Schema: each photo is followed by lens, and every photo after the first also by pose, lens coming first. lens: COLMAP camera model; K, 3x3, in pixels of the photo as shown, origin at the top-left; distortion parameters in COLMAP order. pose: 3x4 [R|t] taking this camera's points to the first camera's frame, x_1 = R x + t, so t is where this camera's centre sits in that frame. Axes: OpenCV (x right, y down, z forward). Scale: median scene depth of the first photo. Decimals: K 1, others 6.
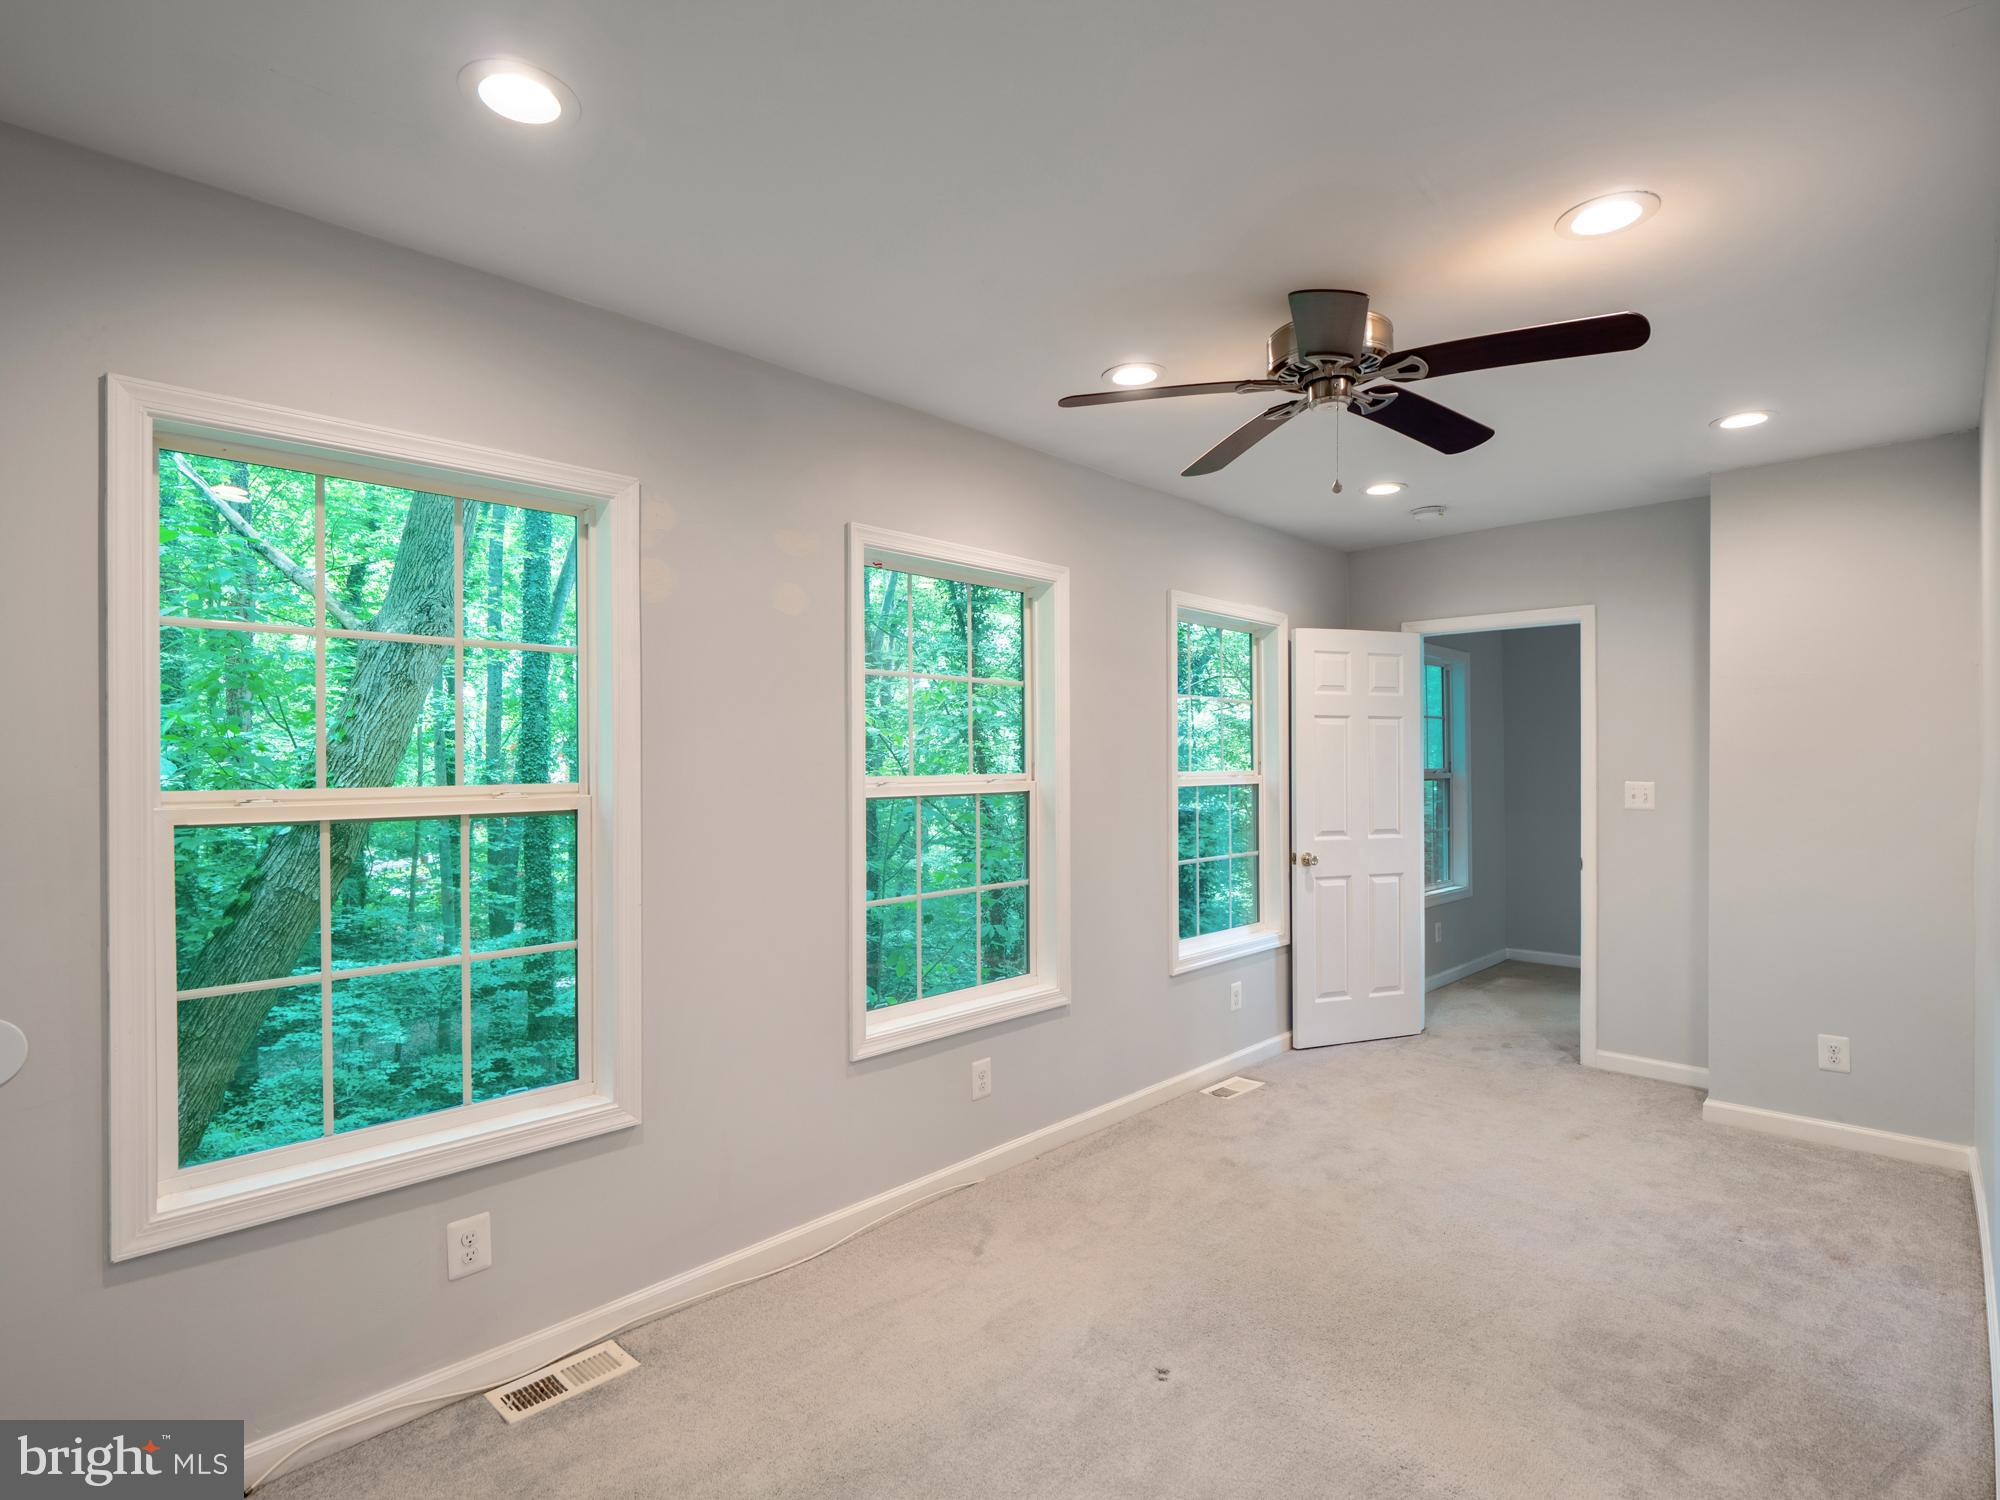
lens RADIAL K [[984.9, 0, 991.3], [0, 984.9, 748.7], [0, 0, 1]] dist [-0.005142, -0.000038]
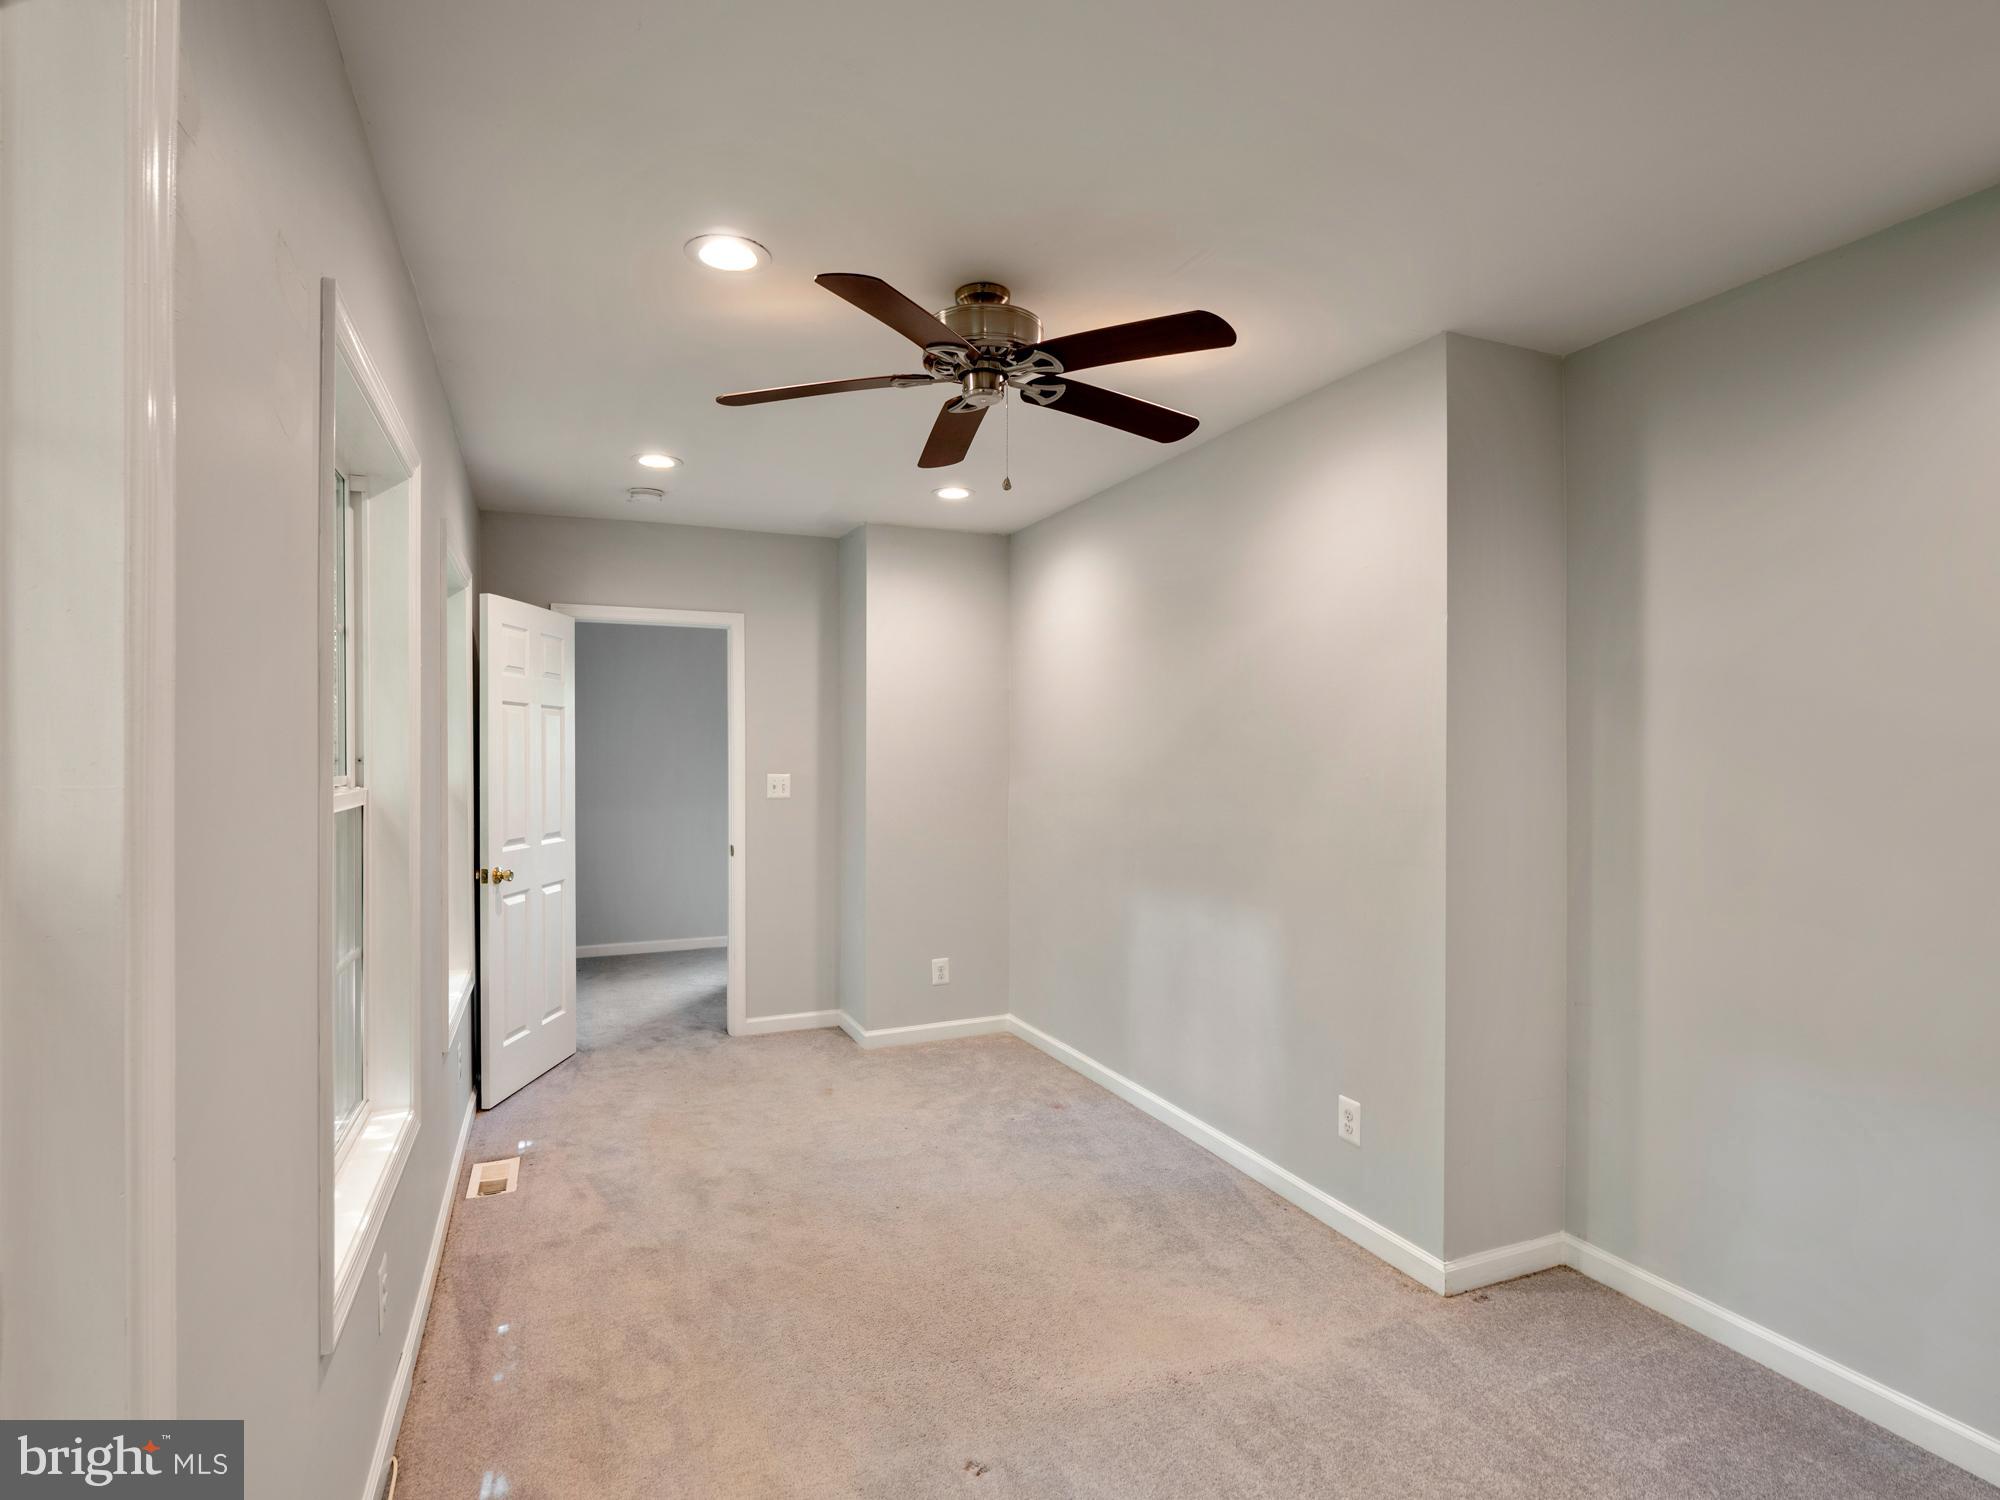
lens RADIAL K [[1044.0, 0, 877.4], [0, 1044.0, 750.8], [0, 0, 1]] dist [0.027819, -0.018674]
pose [[0.399622, 0.003758, 0.916672, -0.438694], [-0.012254, 0.999924, 0.001243, 0.003946], [-0.916598, -0.011730, 0.399638, 0.441999]]
